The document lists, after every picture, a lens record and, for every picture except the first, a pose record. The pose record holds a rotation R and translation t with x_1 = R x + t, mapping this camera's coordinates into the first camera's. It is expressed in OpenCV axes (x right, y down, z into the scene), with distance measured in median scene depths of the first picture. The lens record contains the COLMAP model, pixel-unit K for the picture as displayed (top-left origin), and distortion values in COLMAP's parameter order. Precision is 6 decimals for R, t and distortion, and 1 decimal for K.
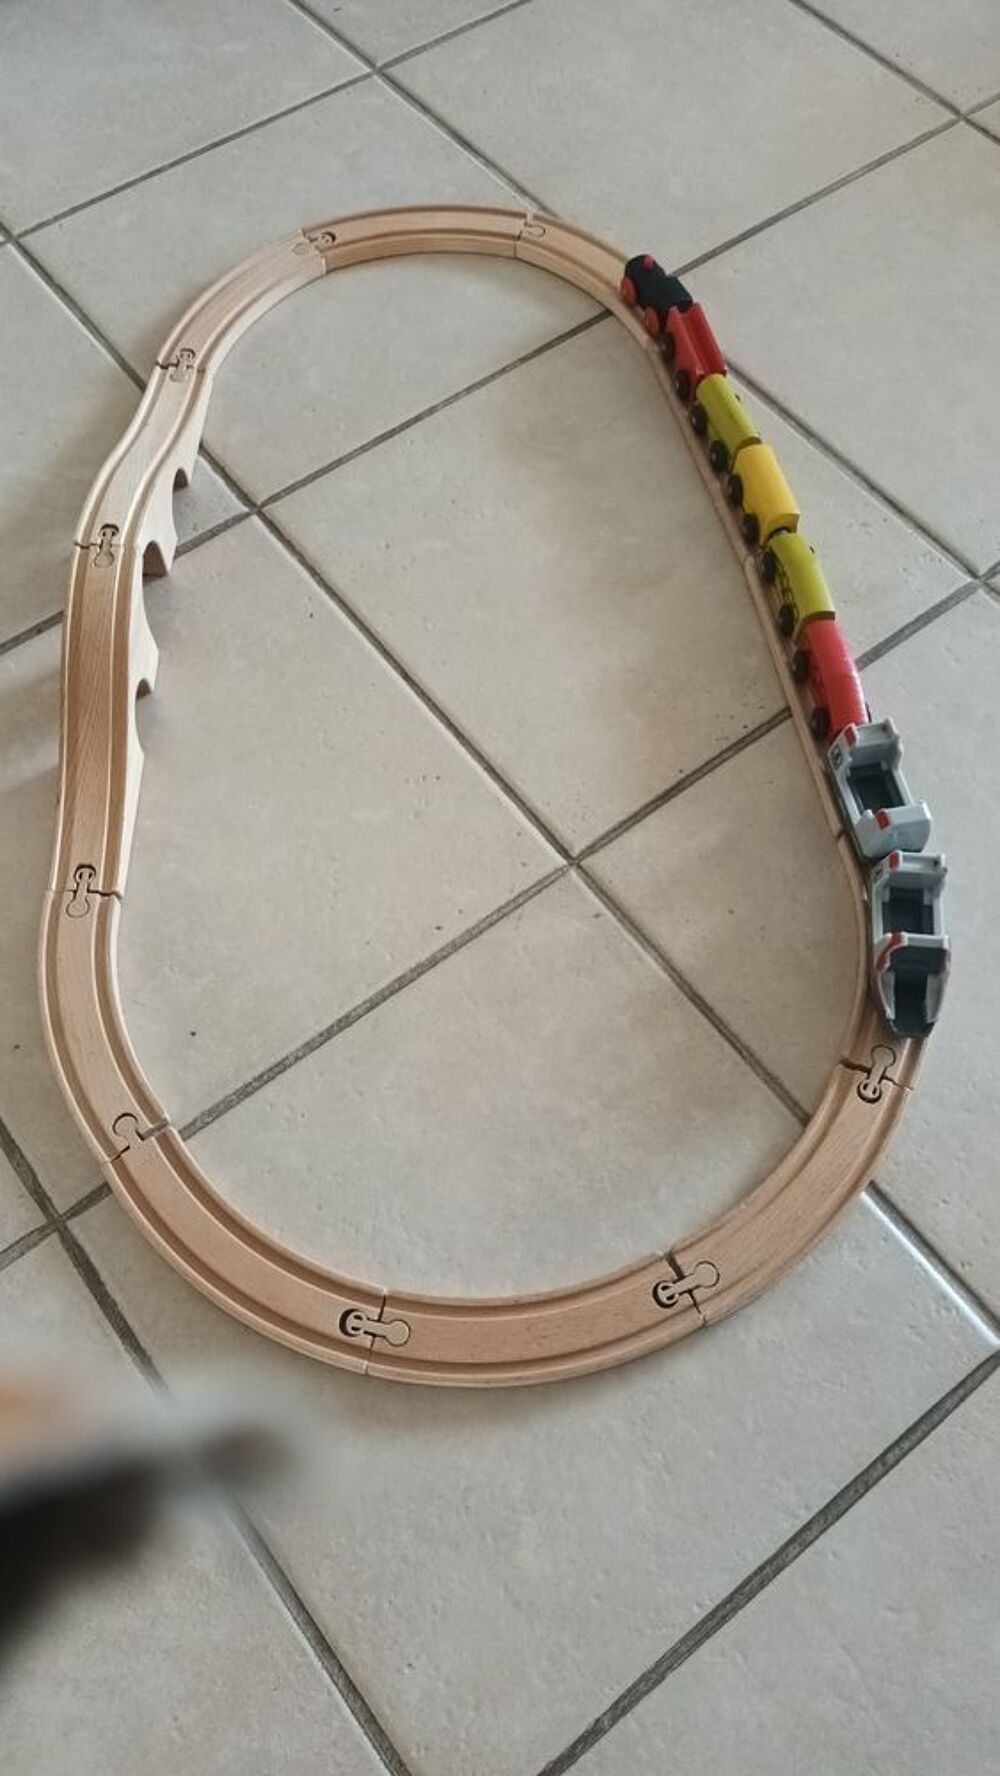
lens RADIAL K [[1306.2, 0, 496.8], [0, 1306.2, 912.2], [0, 0, 1]] dist [0.091408, -0.164301]
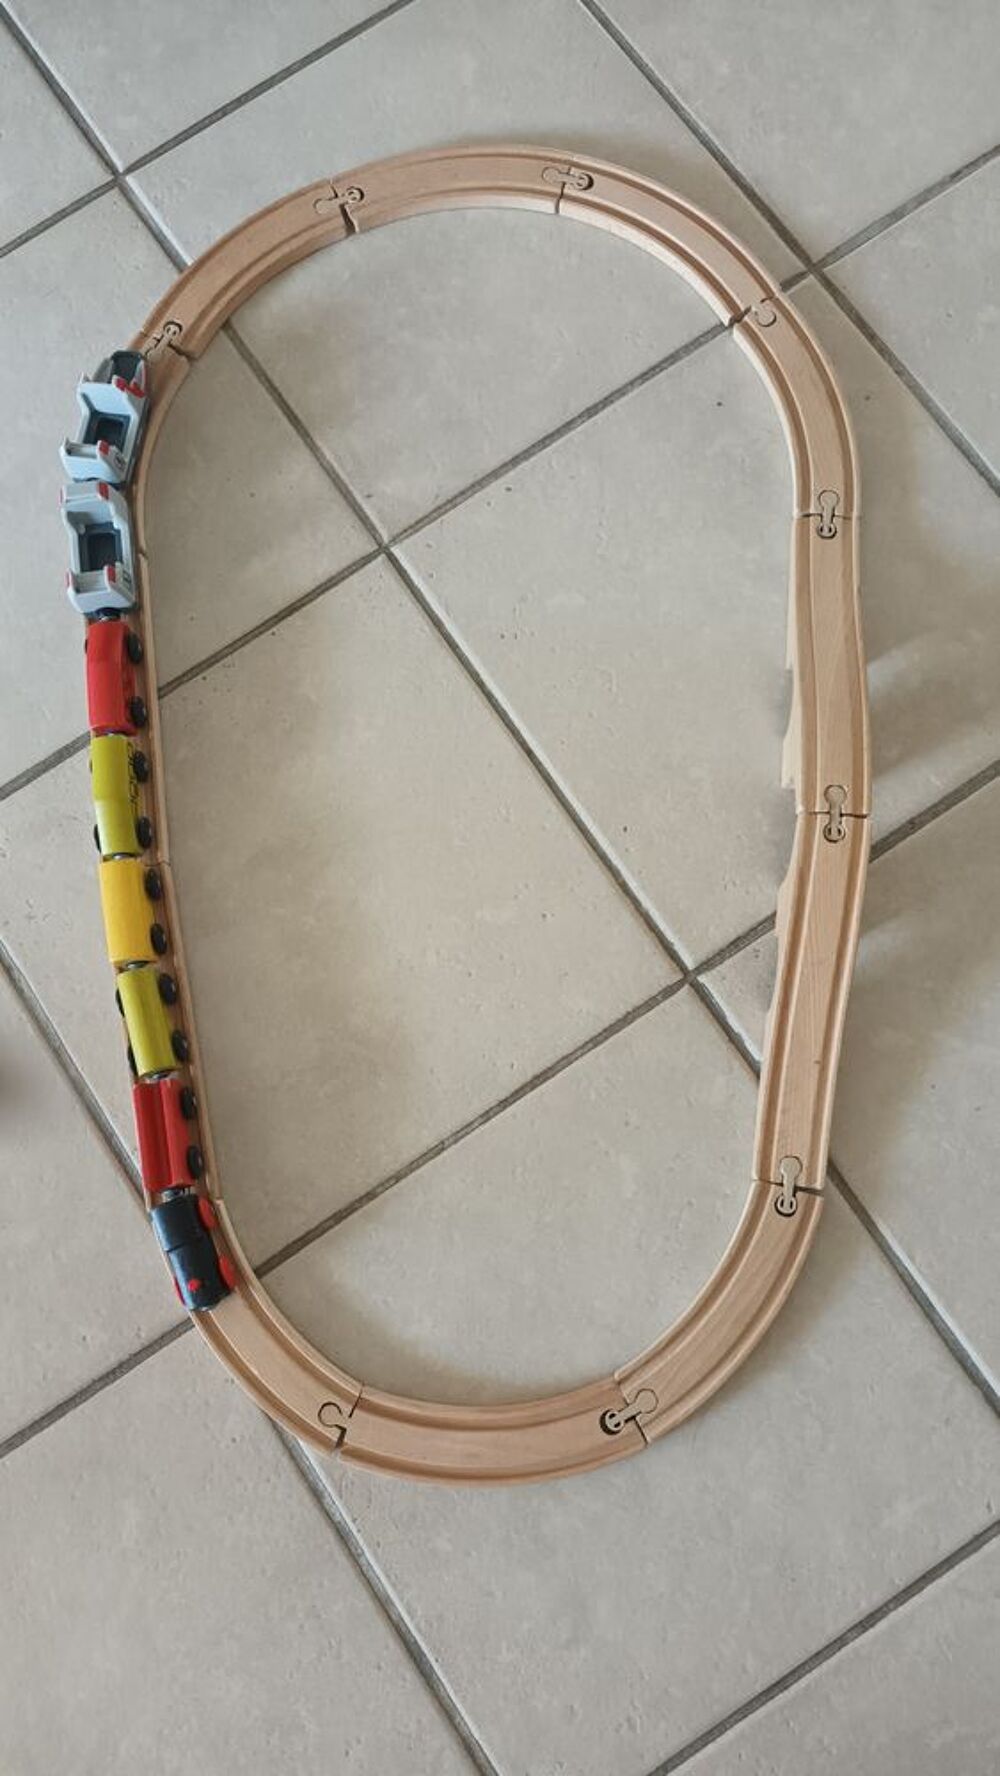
lens RADIAL K [[1328.2, 0, 500.0], [0, 1328.2, 888.0], [0, 0, 1]] dist [0.096502, -0.186735]
pose [[-0.996450, -0.051835, 0.066337, -0.129939], [0.081503, -0.791348, 0.605908, -0.951573], [0.021089, 0.609164, 0.792764, 0.285669]]
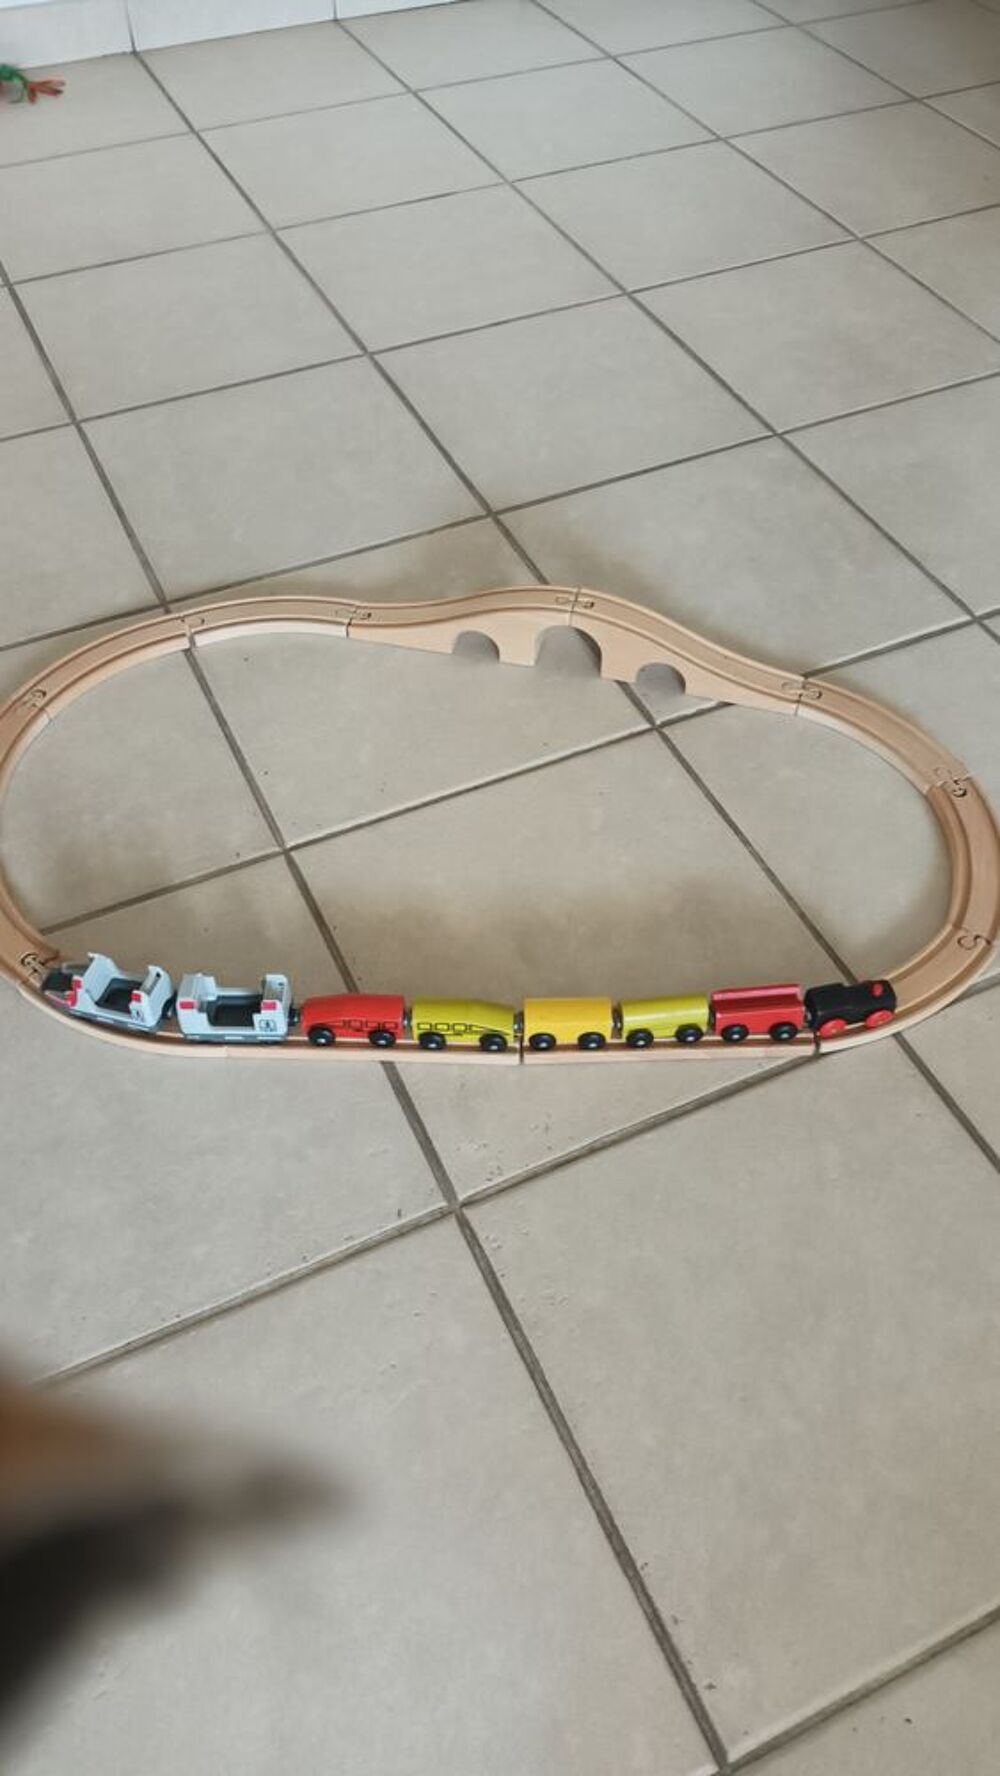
lens RADIAL K [[1306.2, 0, 496.8], [0, 1306.2, 912.2], [0, 0, 1]] dist [0.091408, -0.164301]
pose [[-0.220774, 0.764289, -0.605906, 0.896805], [-0.876156, 0.117519, 0.467482, -0.872711], [0.428497, 0.634076, 0.643691, 0.258067]]
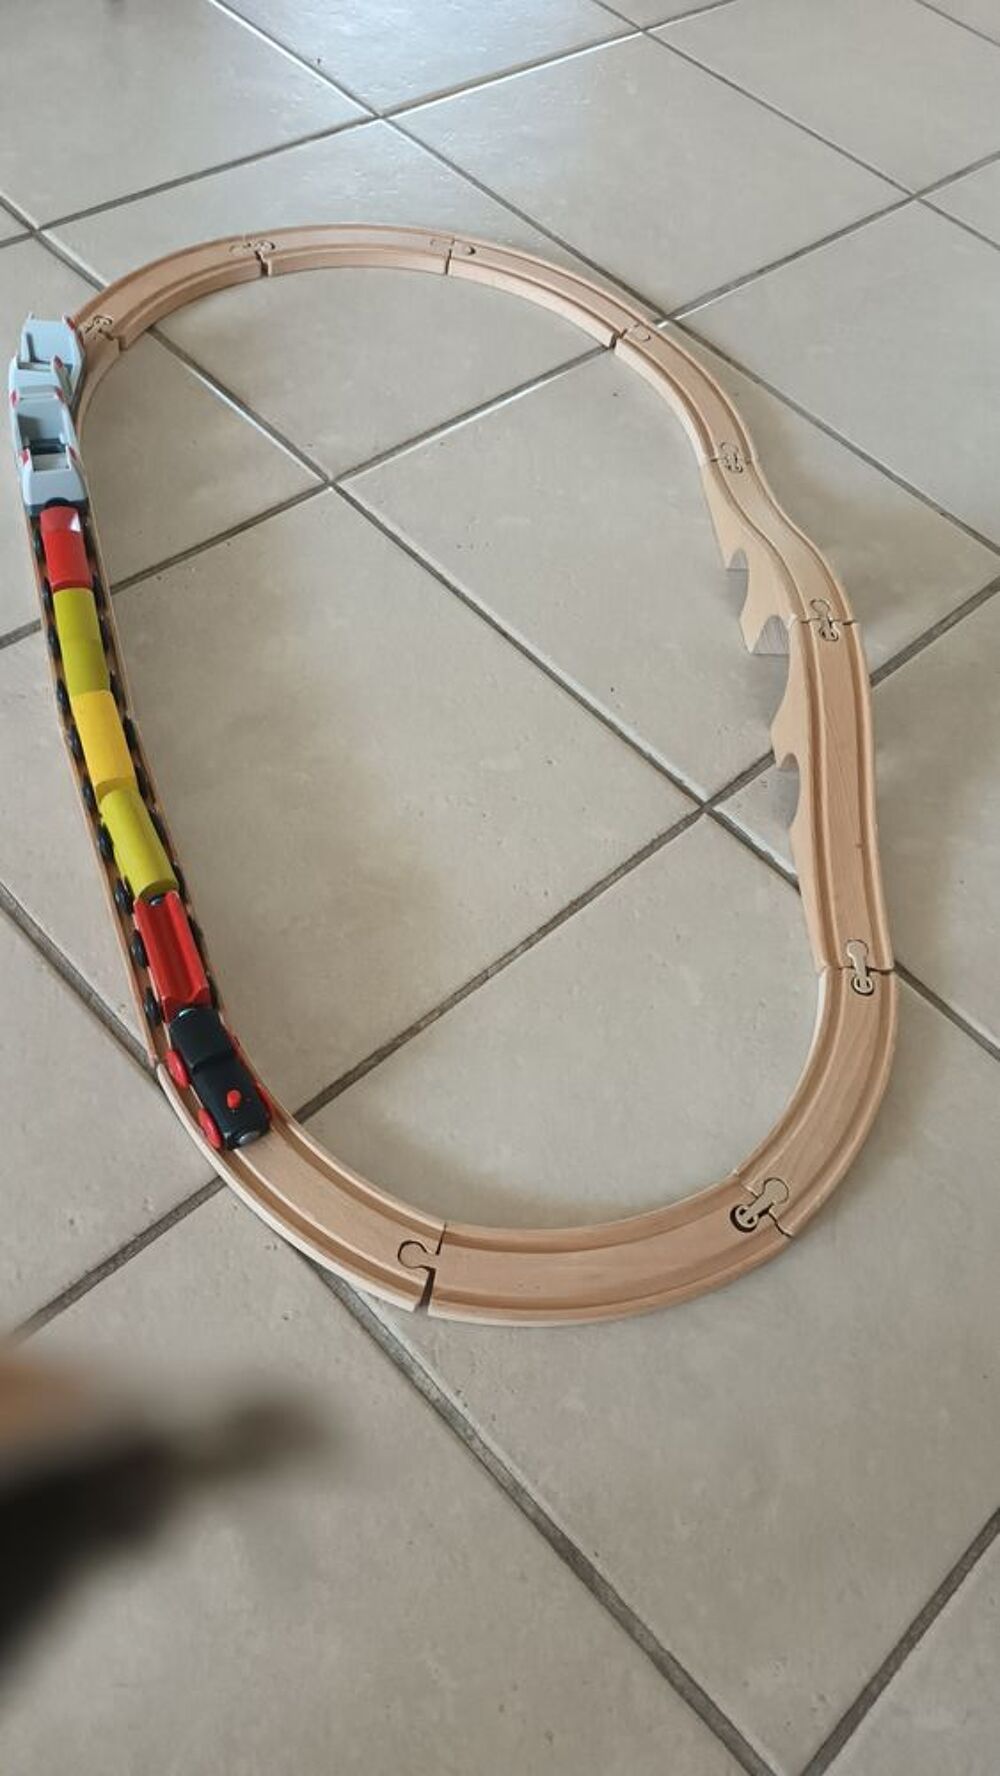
lens RADIAL K [[1328.2, 0, 500.0], [0, 1328.2, 888.0], [0, 0, 1]] dist [0.096502, -0.186735]
pose [[-0.984943, 0.015316, -0.172199, 0.120775], [-0.156122, -0.506599, 0.847929, -1.233984], [-0.074249, 0.862046, 0.501362, 0.718079]]
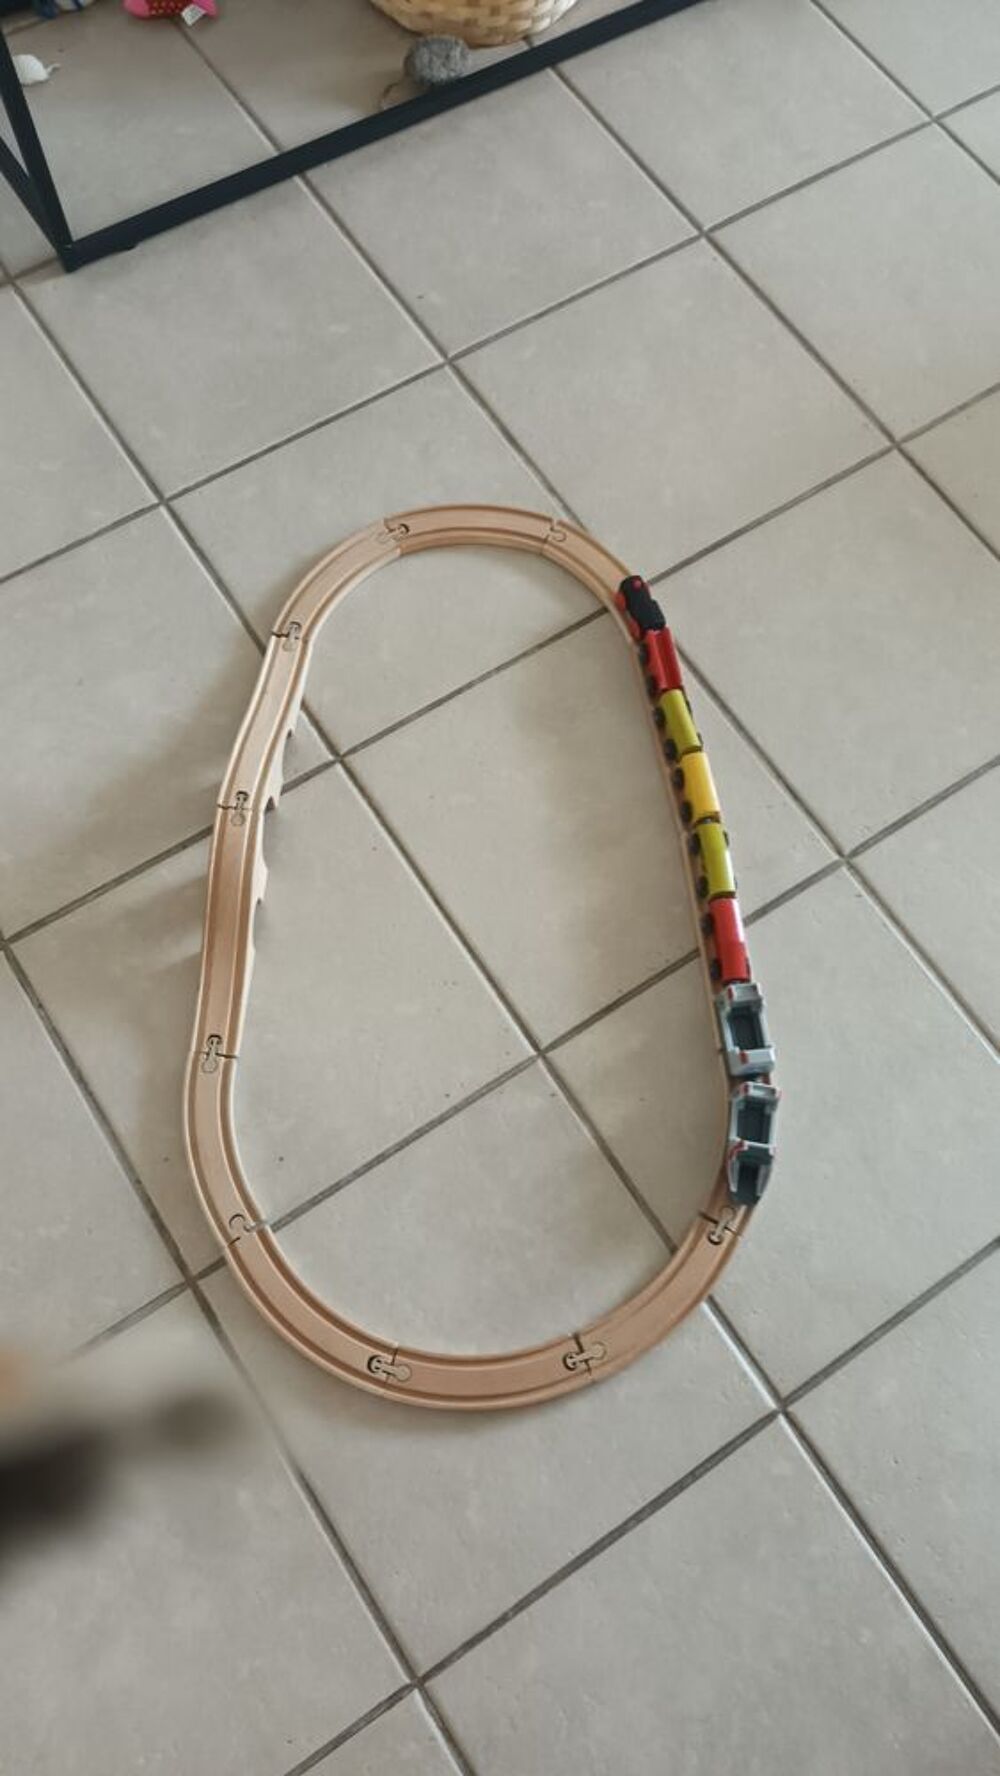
lens RADIAL K [[1328.2, 0, 500.0], [0, 1328.2, 888.0], [0, 0, 1]] dist [0.096502, -0.186735]
pose [[0.996680, 0.080877, 0.009380, -0.017130], [-0.081385, 0.992938, 0.086321, -0.355833], [-0.002333, -0.086798, 0.996223, -0.493570]]
